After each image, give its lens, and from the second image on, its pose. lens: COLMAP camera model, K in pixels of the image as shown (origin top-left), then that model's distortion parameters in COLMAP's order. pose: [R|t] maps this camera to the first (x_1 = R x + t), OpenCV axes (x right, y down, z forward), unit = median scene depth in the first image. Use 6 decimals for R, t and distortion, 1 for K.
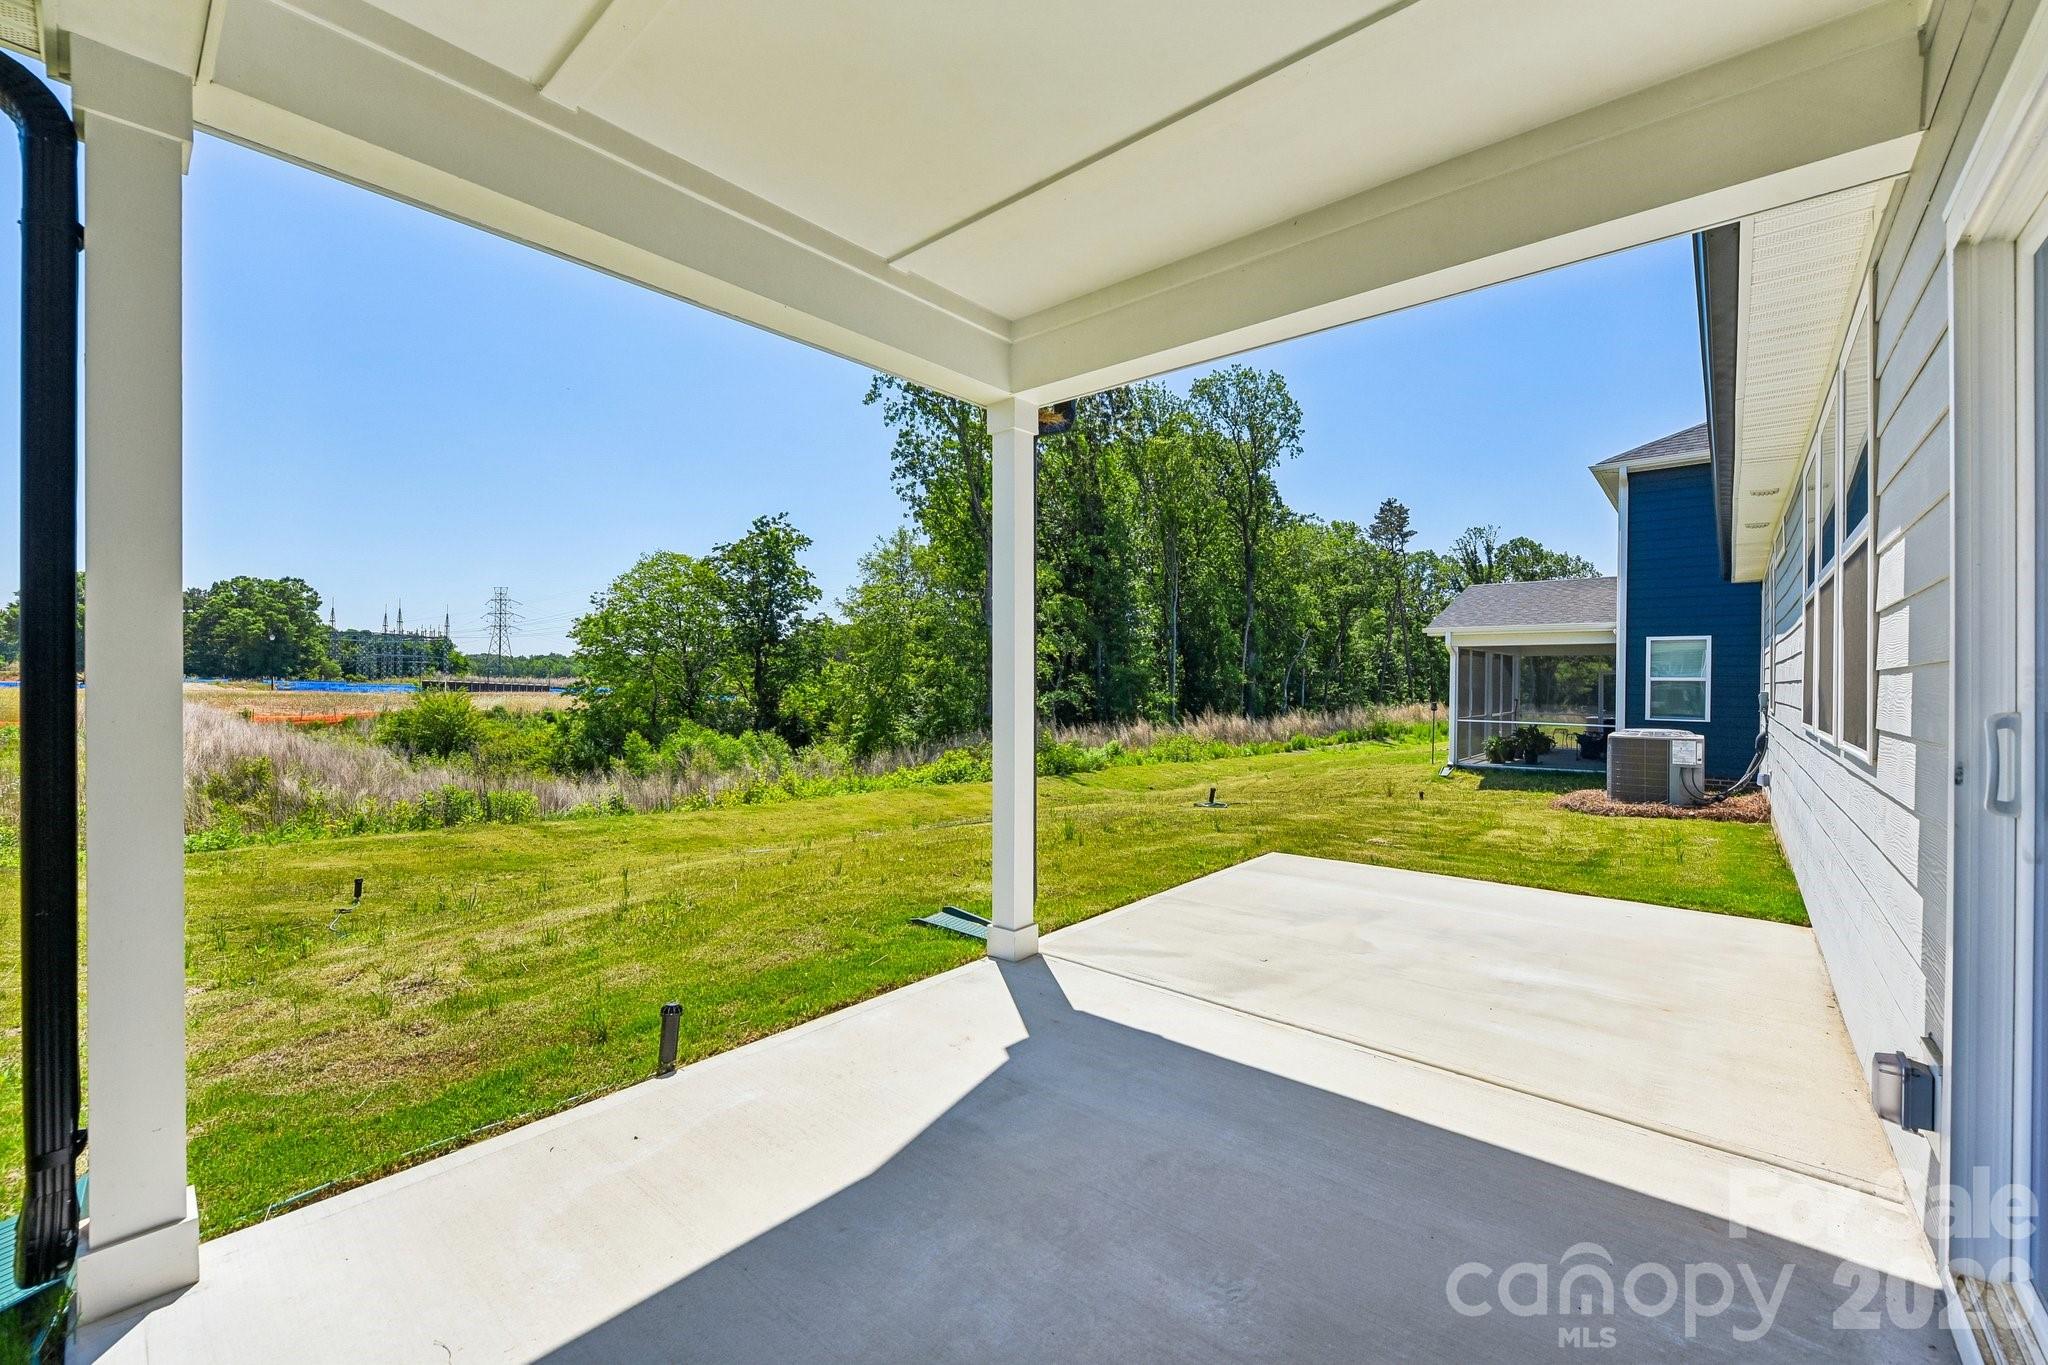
lens RADIAL K [[824.4, 0, 1024.0], [0, 824.4, 682.5], [0, 0, 1]] dist [-0.001610, -0.007658]
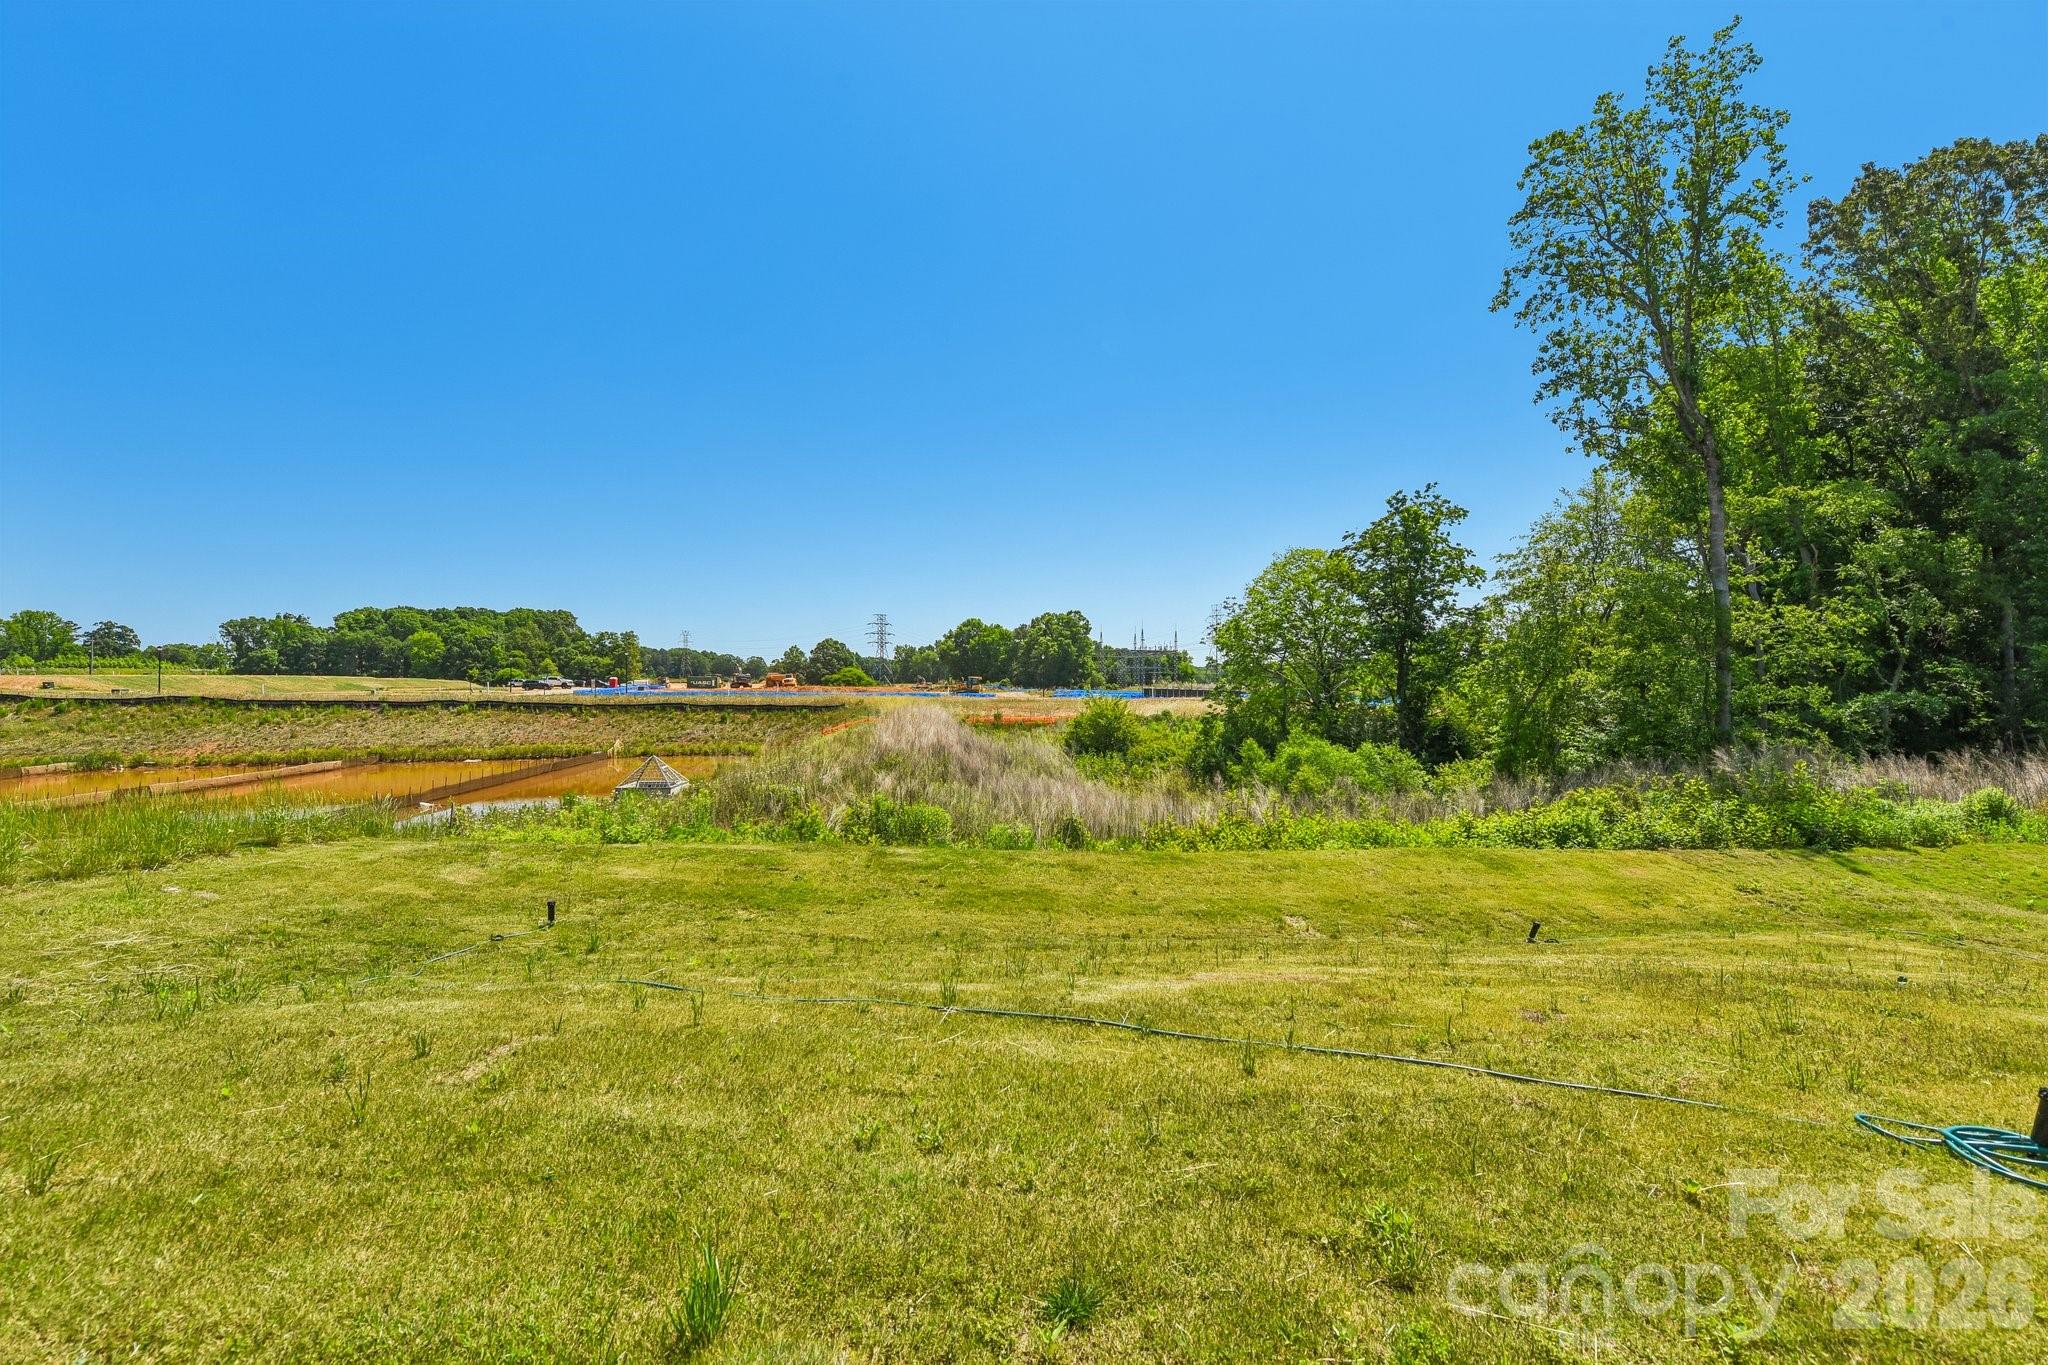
lens RADIAL K [[824.4, 0, 1024.0], [0, 824.4, 682.5], [0, 0, 1]] dist [-0.001610, -0.007658]
pose [[0.676428, -0.018603, -0.736274, 0.045697], [0.015153, 0.999821, -0.011341, 0.000741], [0.736353, -0.003485, 0.676589, 0.131612]]
